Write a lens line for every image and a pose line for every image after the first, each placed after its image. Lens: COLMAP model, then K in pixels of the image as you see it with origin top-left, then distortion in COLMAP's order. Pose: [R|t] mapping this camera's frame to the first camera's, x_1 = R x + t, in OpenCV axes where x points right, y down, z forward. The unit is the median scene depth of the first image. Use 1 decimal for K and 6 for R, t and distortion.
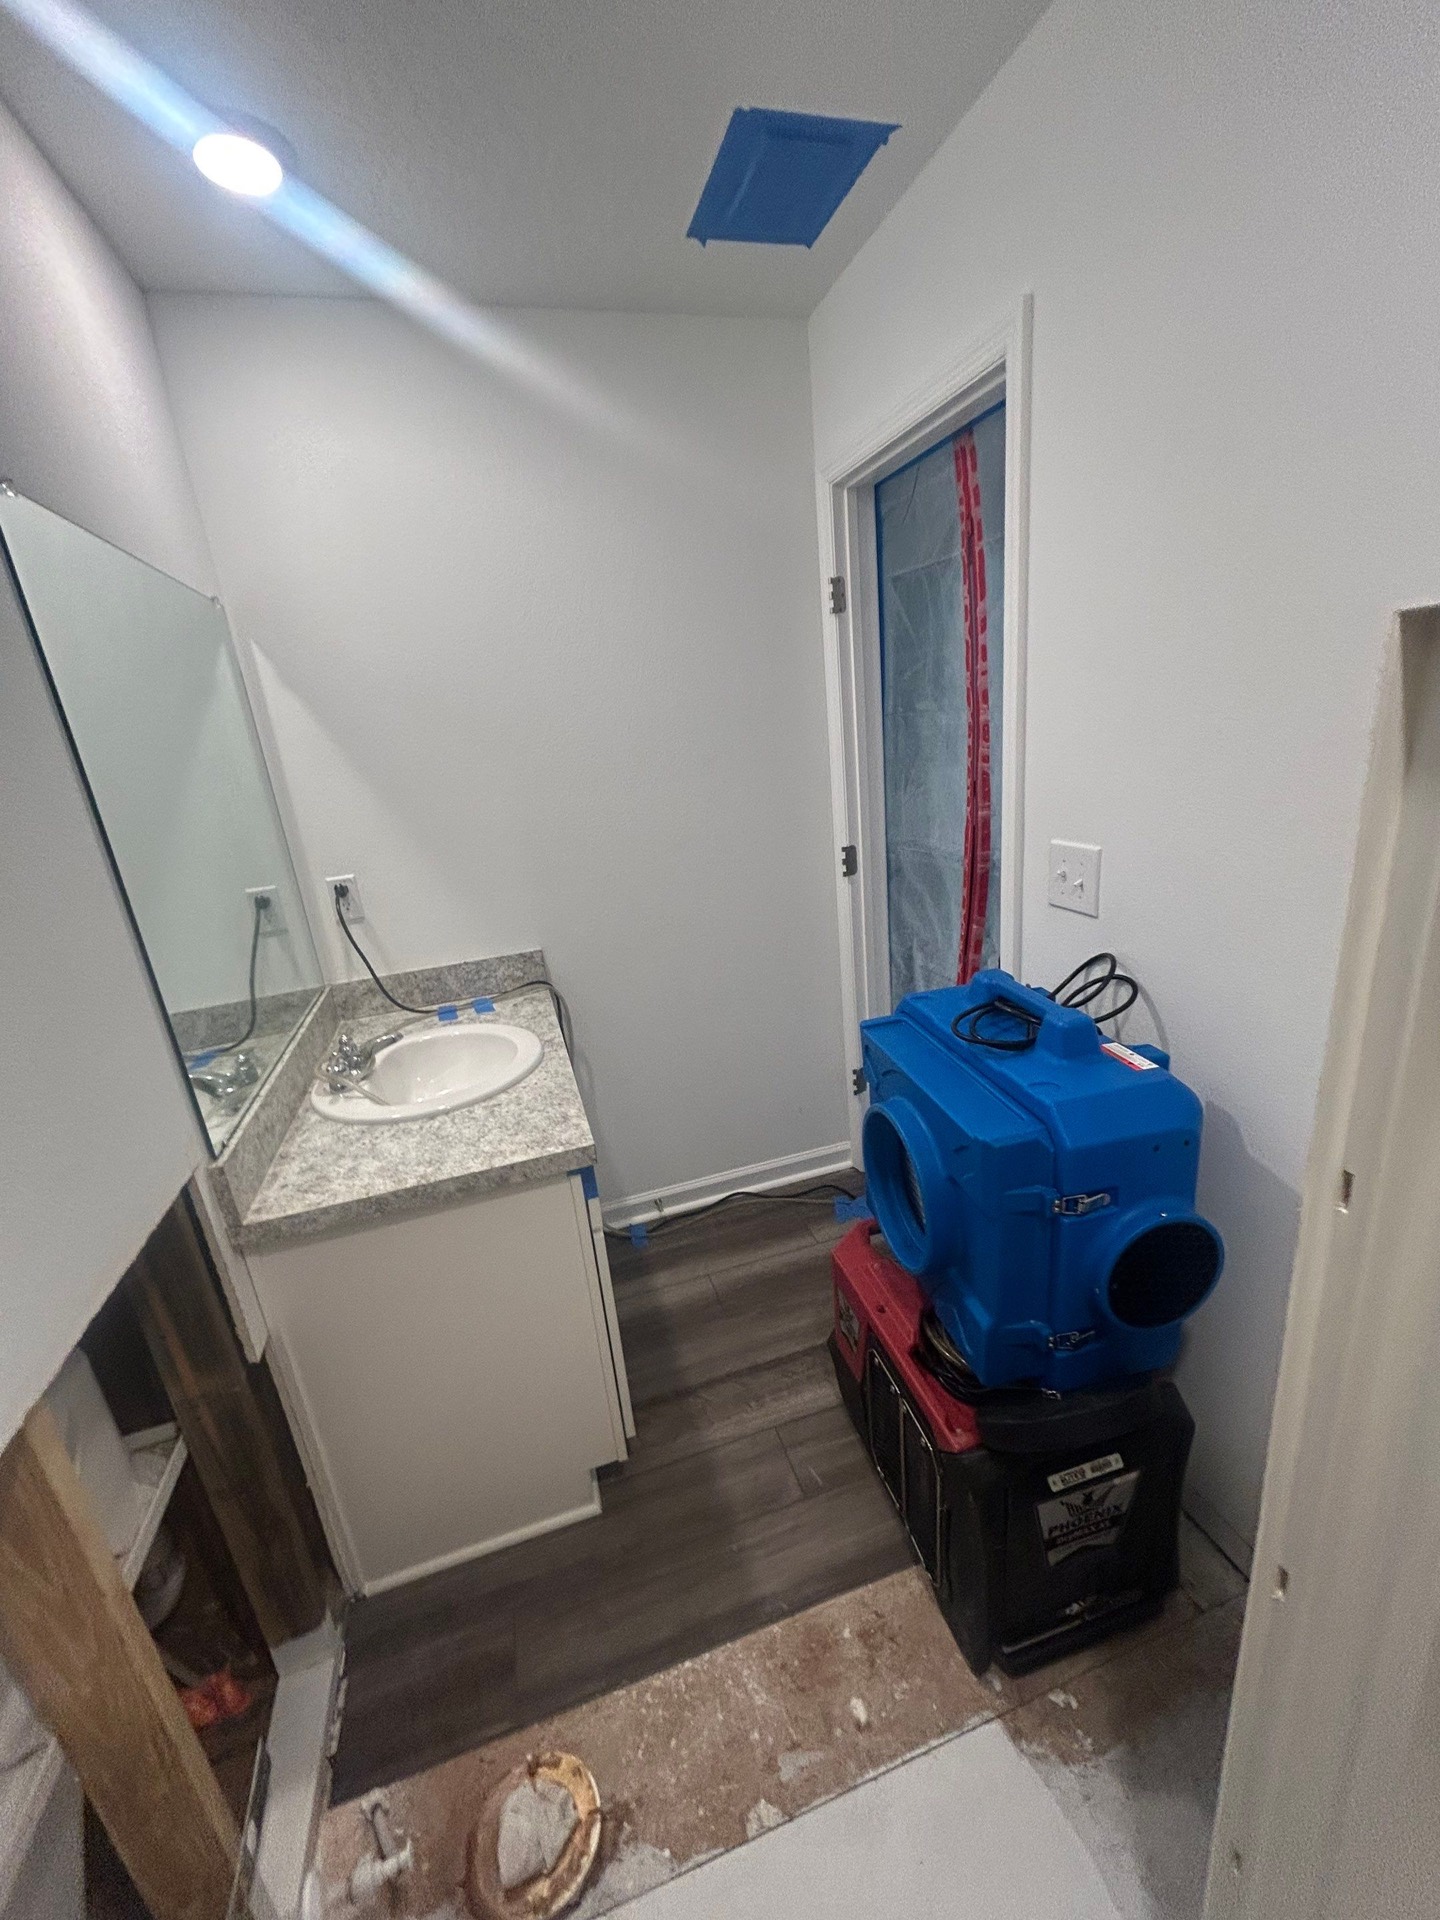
lens RADIAL K [[761.4, 0, 725.6], [0, 761.4, 961.0], [0, 0, 1]] dist [-0.008033, 0.000335]
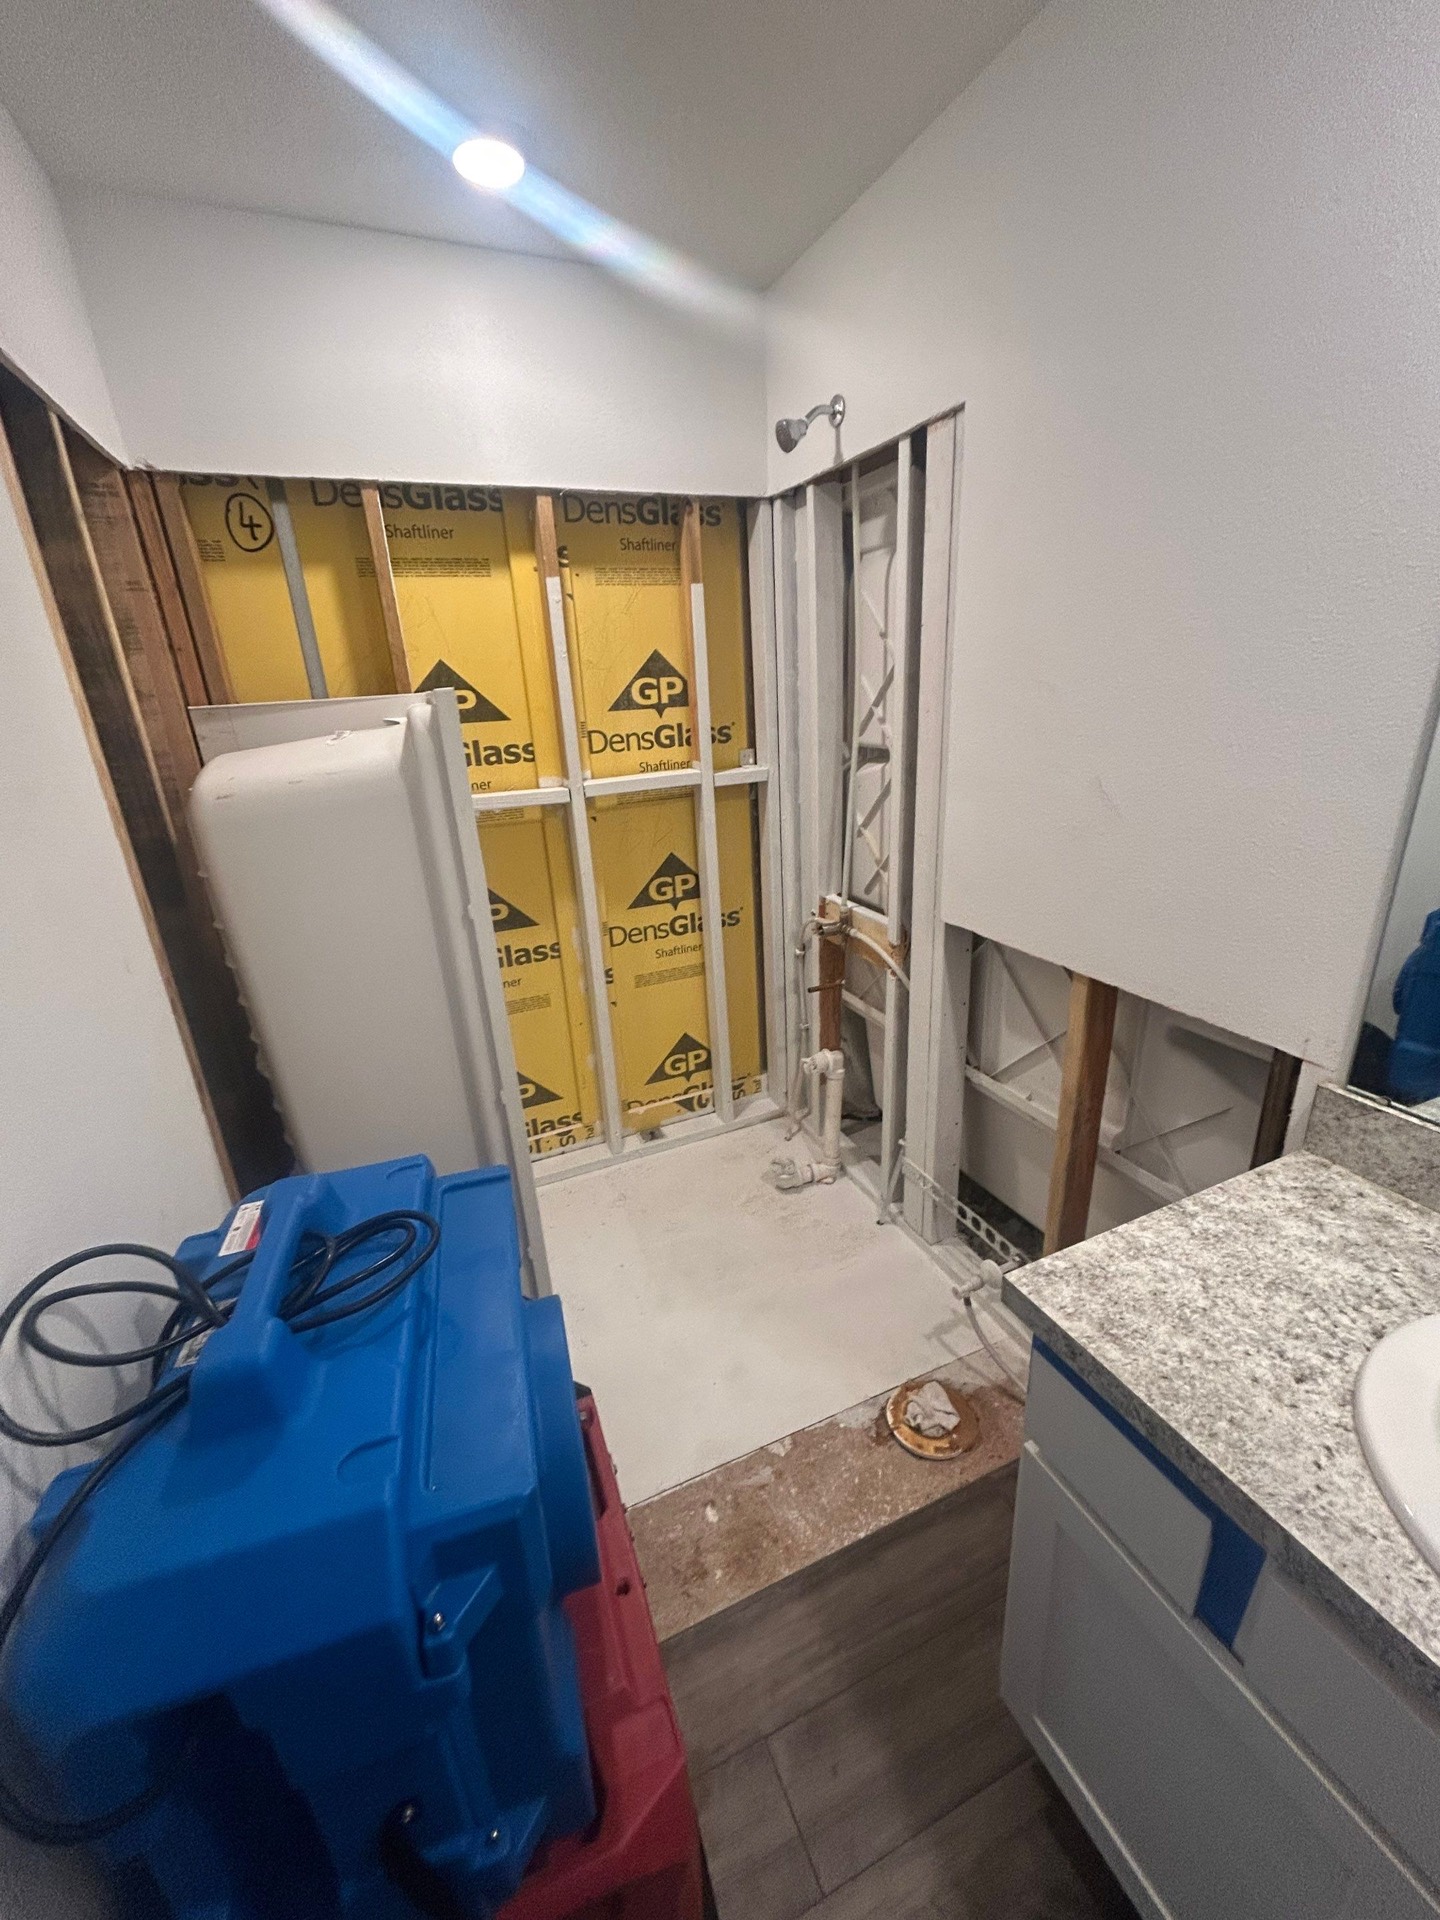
lens RADIAL K [[768.6, 0, 720.0], [0, 768.6, 960.0], [0, 0, 1]] dist [-0.002248, 0.000744]
pose [[-0.984315, 0.170604, -0.044931, 0.055024], [0.110308, 0.793910, 0.597946, -0.388510], [0.137683, 0.583611, -0.800276, 1.234774]]
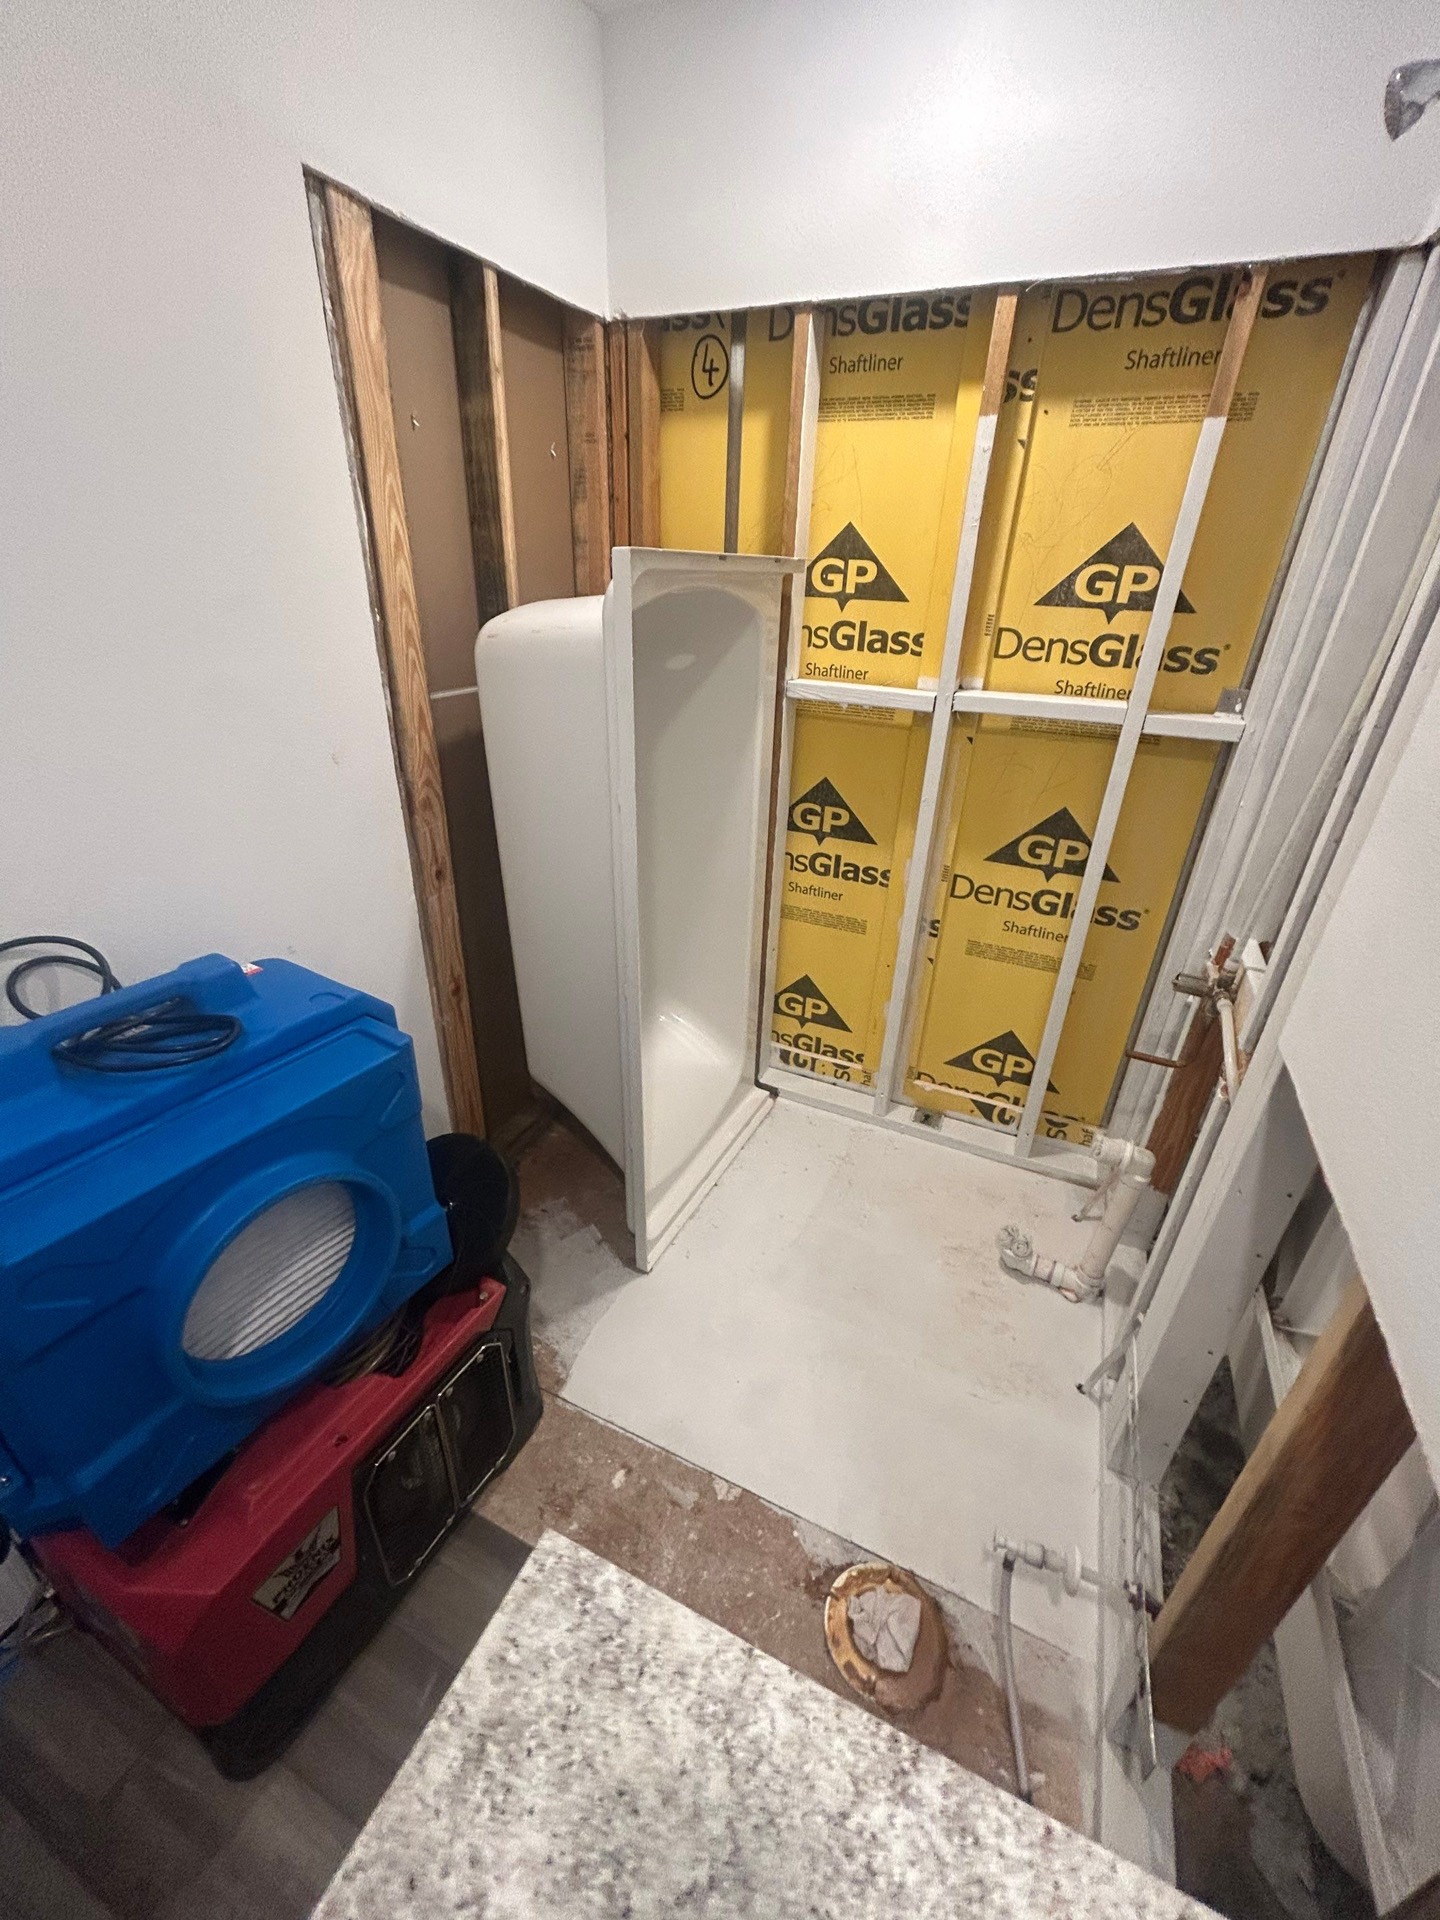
lens RADIAL K [[768.3, 0, 721.8], [0, 768.3, 959.2], [0, 0, 1]] dist [-0.003534, 0.000720]
pose [[-0.740178, -0.239727, 0.628225, -0.413649], [0.230291, 0.787408, 0.571800, -0.236457], [-0.631745, 0.567909, -0.527615, 0.896494]]
